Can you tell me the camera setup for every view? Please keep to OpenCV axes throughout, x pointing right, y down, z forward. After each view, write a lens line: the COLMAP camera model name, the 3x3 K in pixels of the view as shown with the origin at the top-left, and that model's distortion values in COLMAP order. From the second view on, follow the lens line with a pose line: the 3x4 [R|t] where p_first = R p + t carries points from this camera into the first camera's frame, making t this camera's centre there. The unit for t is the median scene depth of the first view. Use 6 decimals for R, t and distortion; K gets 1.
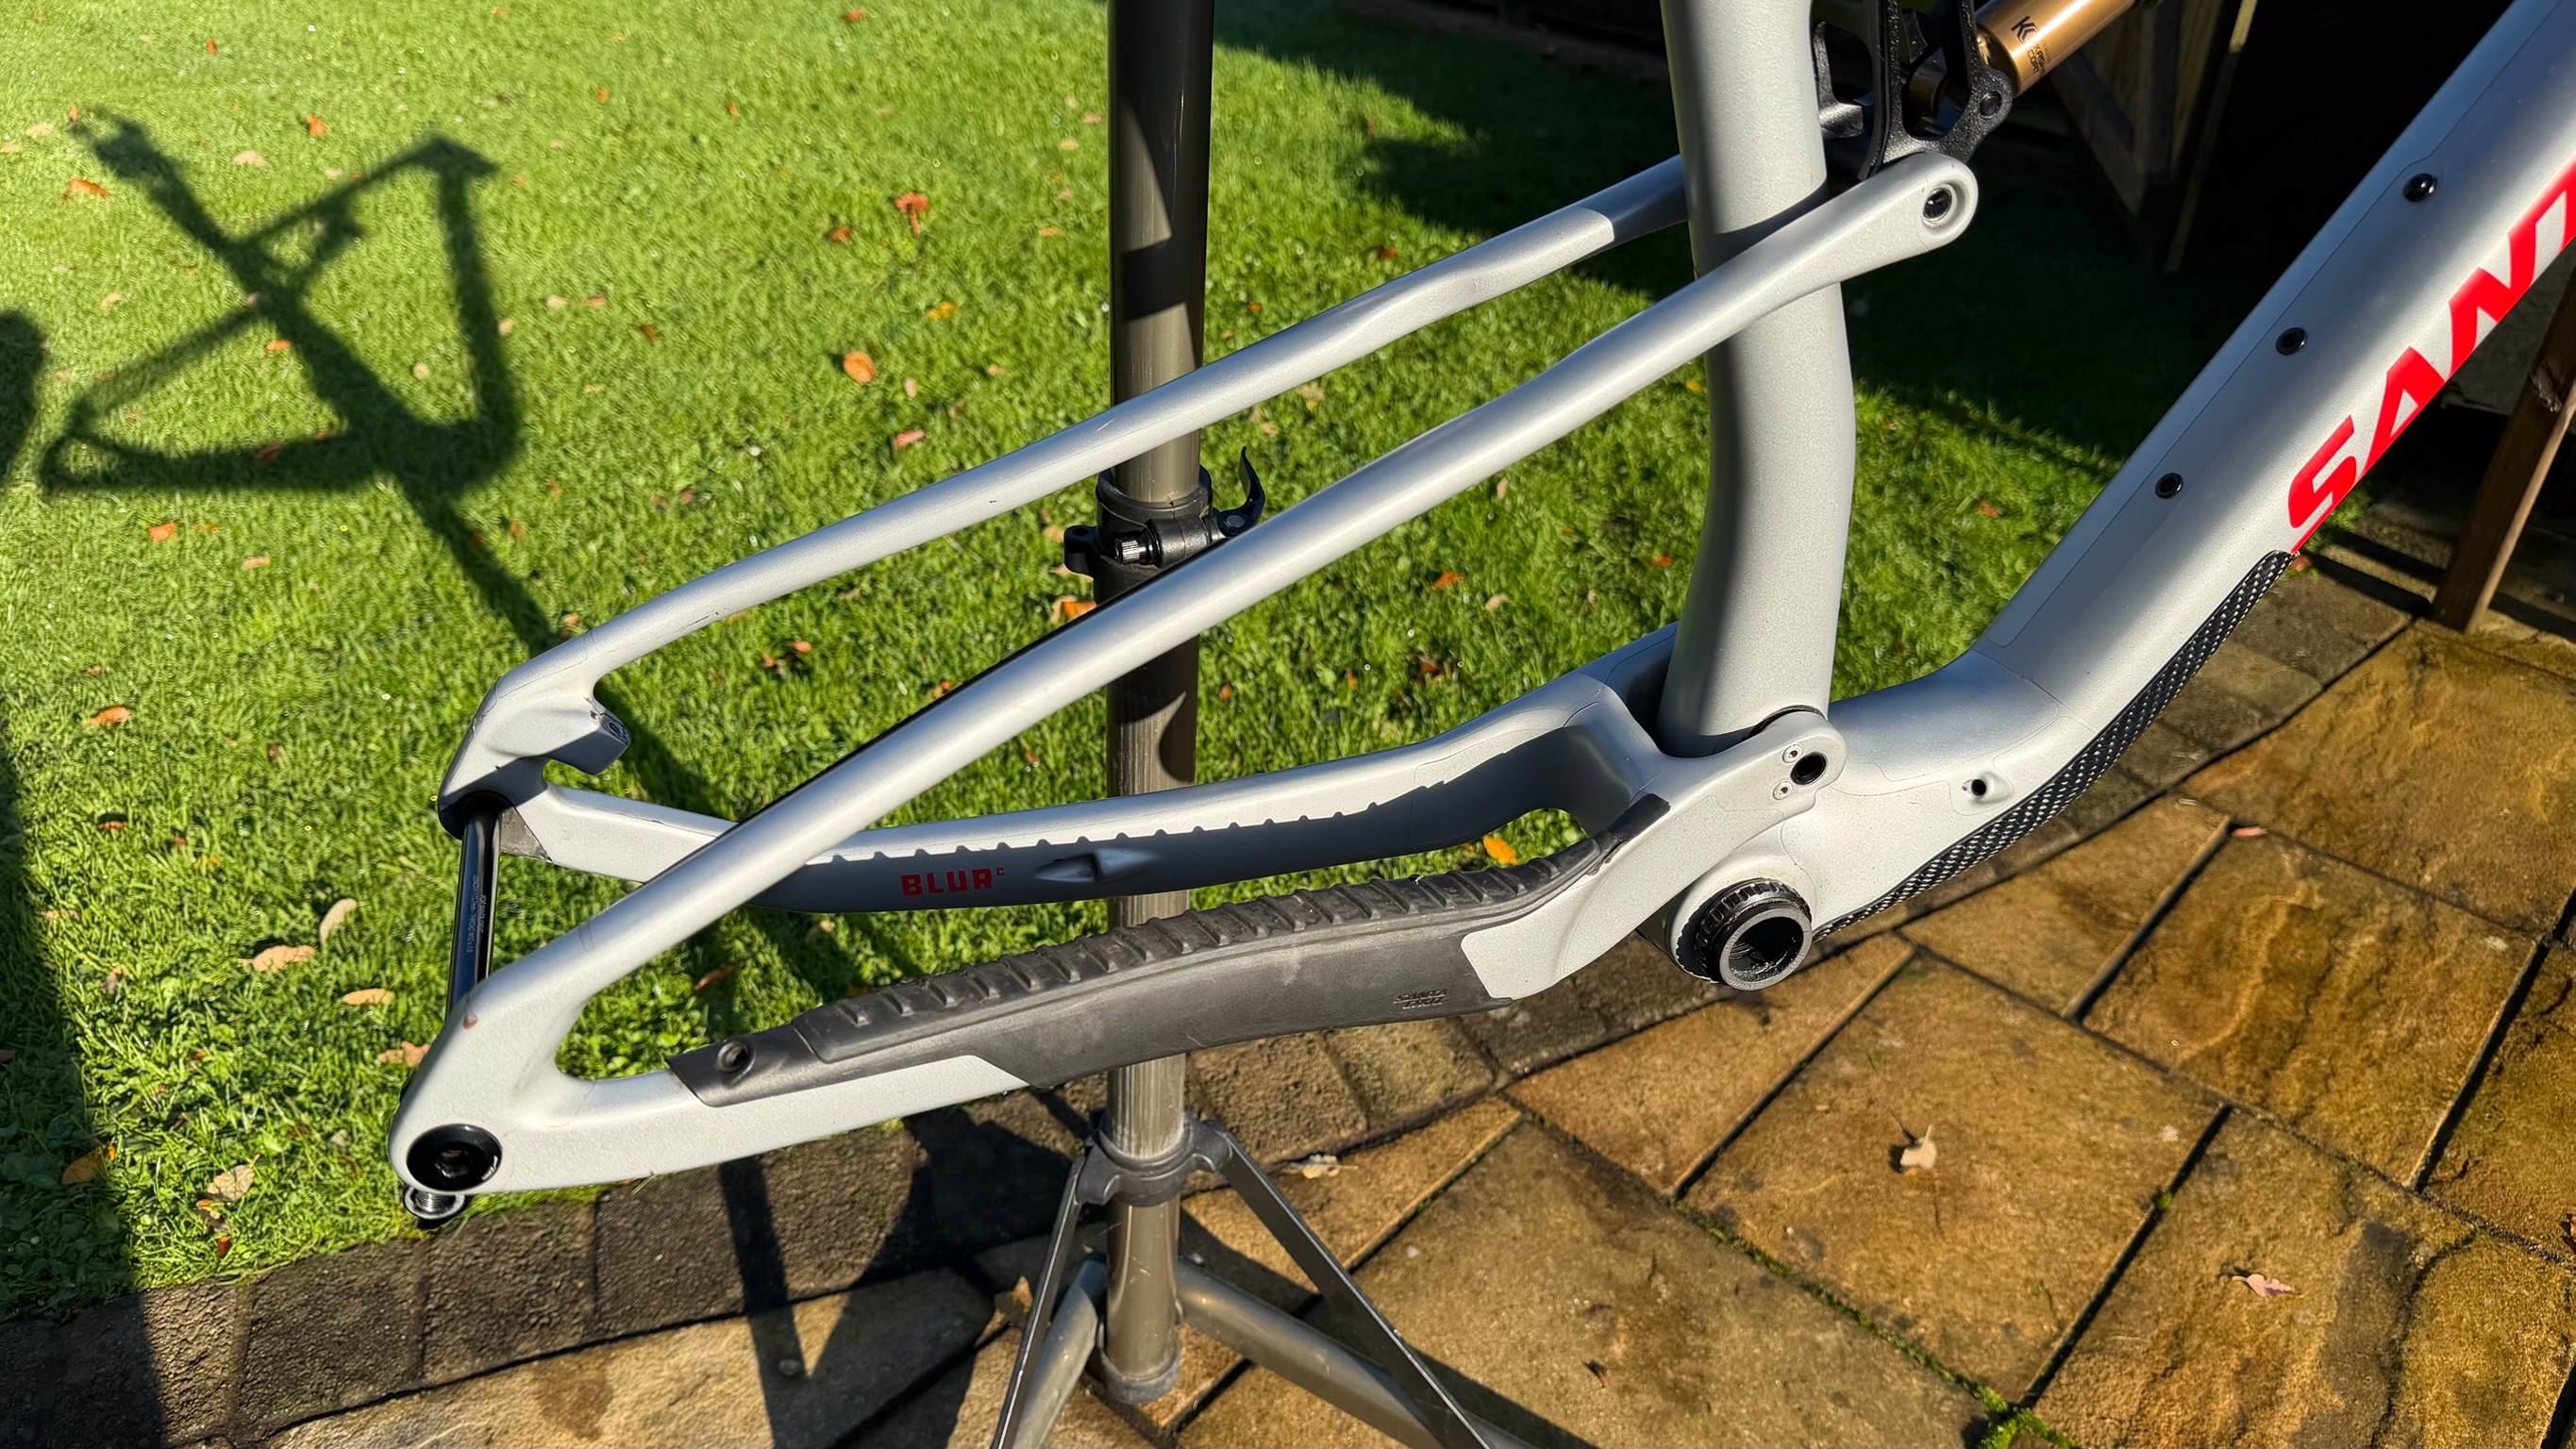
lens RADIAL K [[1950.5, 0, 1267.6], [0, 1950.5, 779.4], [0, 0, 1]] dist [0.060064, -0.100259]
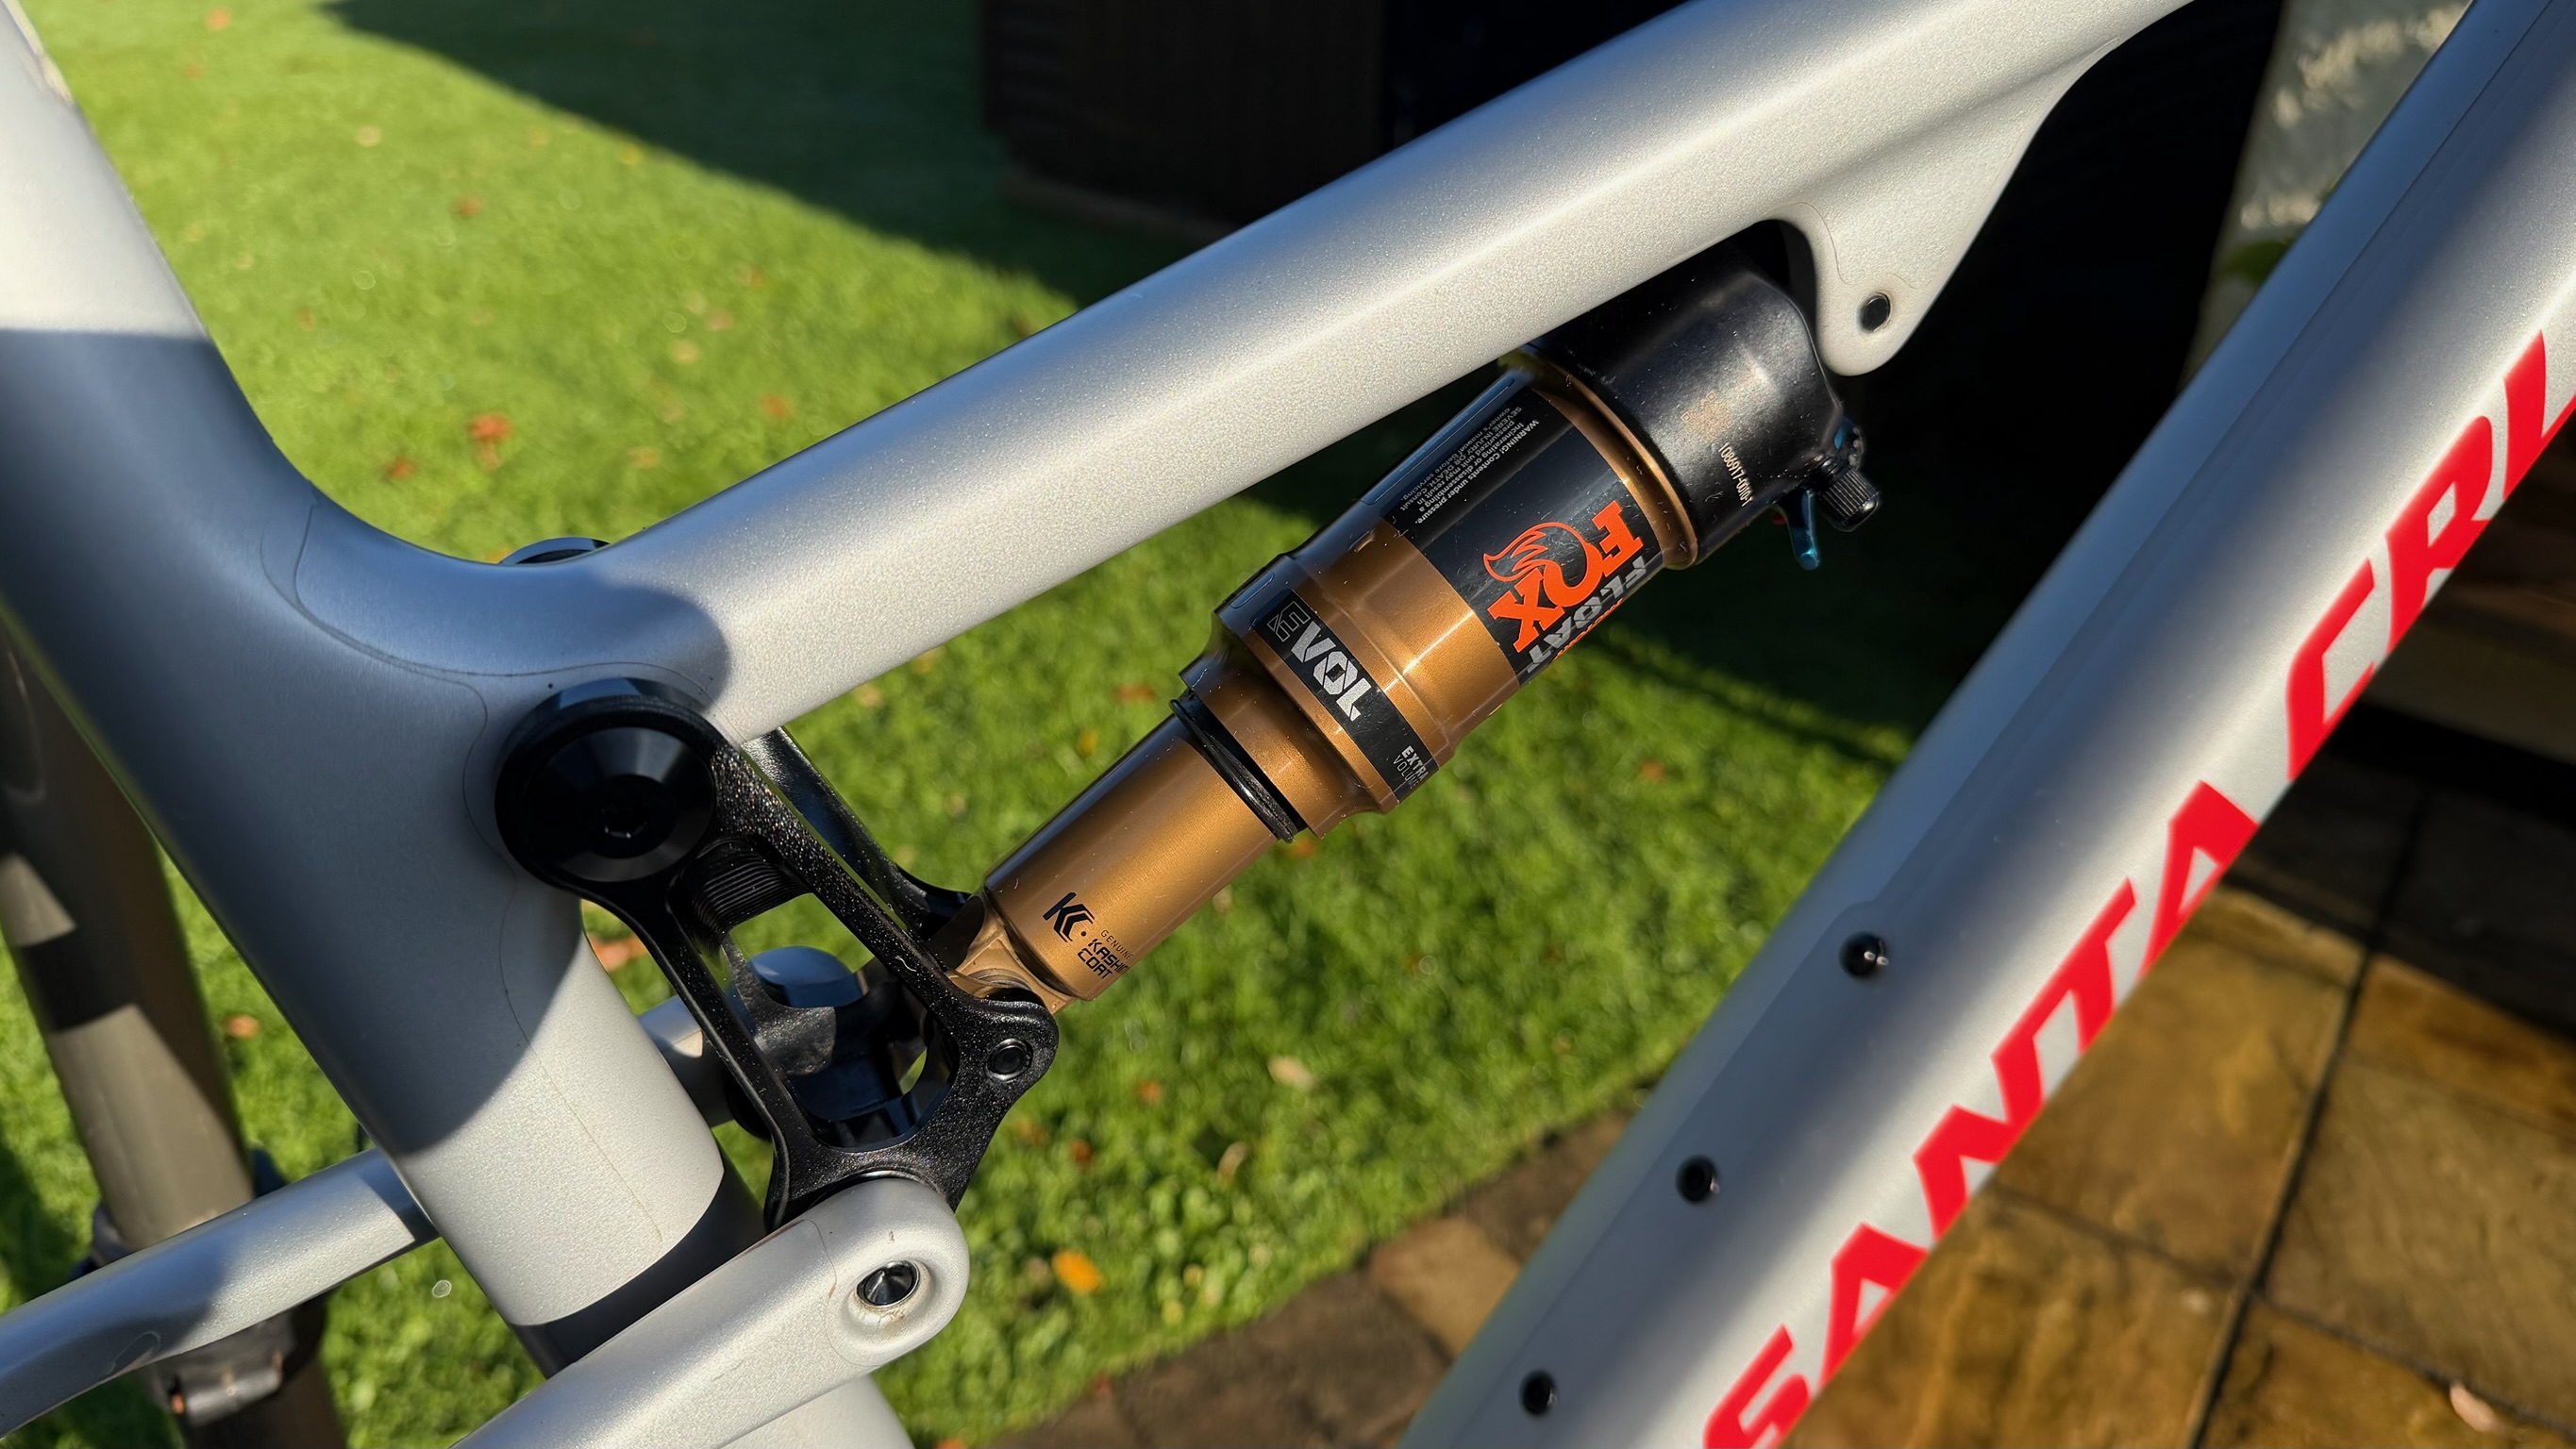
lens RADIAL K [[1950.5, 0, 1319.8], [0, 1950.5, 724.2], [0, 0, 1]] dist [0.060064, -0.100259]
pose [[0.990603, -0.039089, 0.131062, 0.099848], [0.050117, 0.995377, -0.081928, -0.099434], [-0.127253, 0.087726, 0.987983, 0.117326]]
